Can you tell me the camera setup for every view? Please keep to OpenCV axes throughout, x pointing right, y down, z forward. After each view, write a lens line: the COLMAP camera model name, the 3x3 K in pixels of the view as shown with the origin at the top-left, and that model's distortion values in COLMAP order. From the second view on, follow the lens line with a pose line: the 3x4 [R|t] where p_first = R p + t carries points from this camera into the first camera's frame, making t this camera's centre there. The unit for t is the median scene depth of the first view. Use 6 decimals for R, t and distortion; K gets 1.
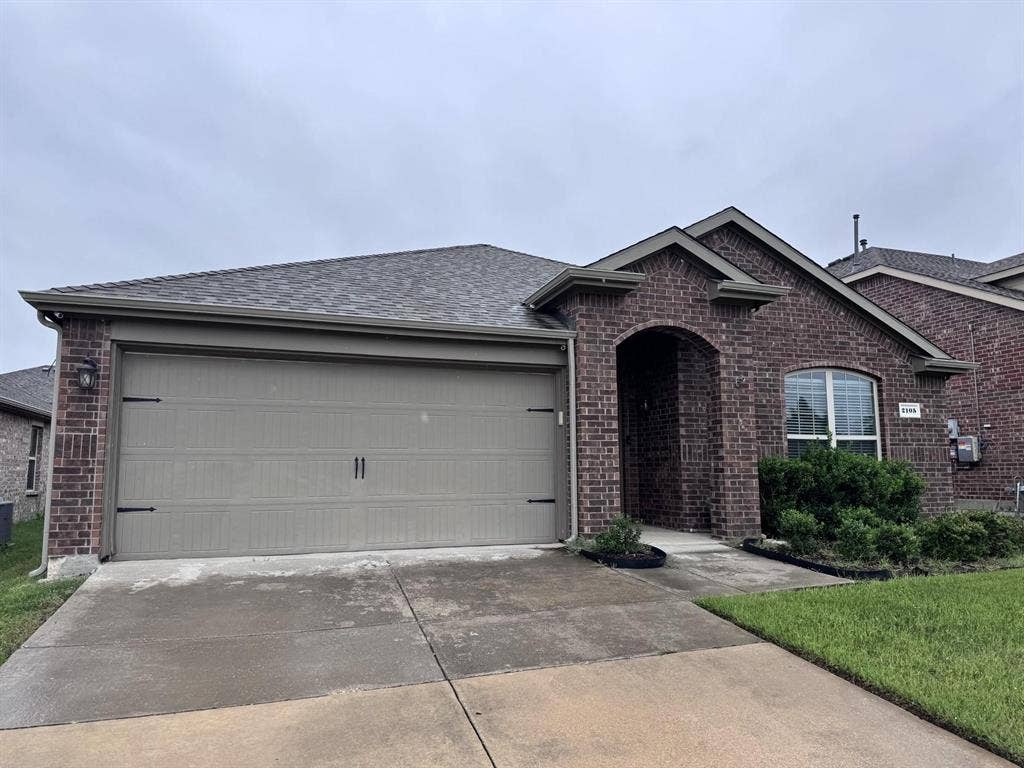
lens RADIAL K [[749.0, 0, 511.5], [0, 749.0, 388.2], [0, 0, 1]] dist [0.054299, -0.004982]
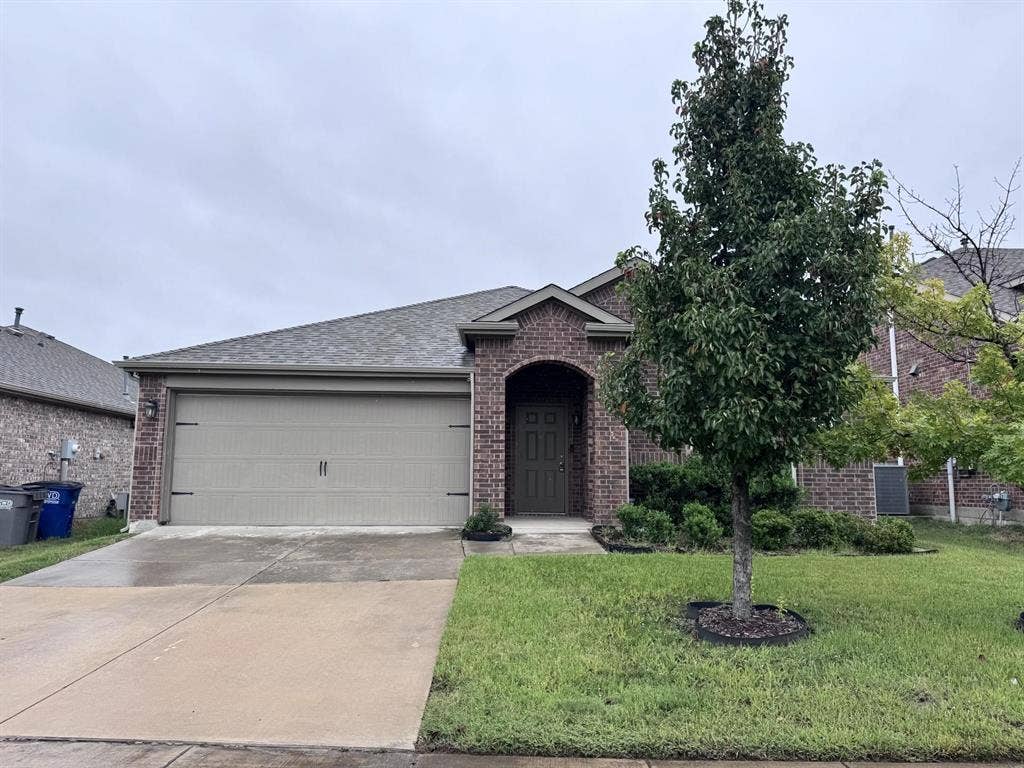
lens RADIAL K [[749.0, 0, 511.7], [0, 749.0, 378.9], [0, 0, 1]] dist [0.054299, -0.004982]
pose [[0.951837, -0.031184, -0.305014, 0.563261], [0.022910, 0.999267, -0.030669, -0.012973], [0.305747, 0.022204, 0.951854, -0.260804]]
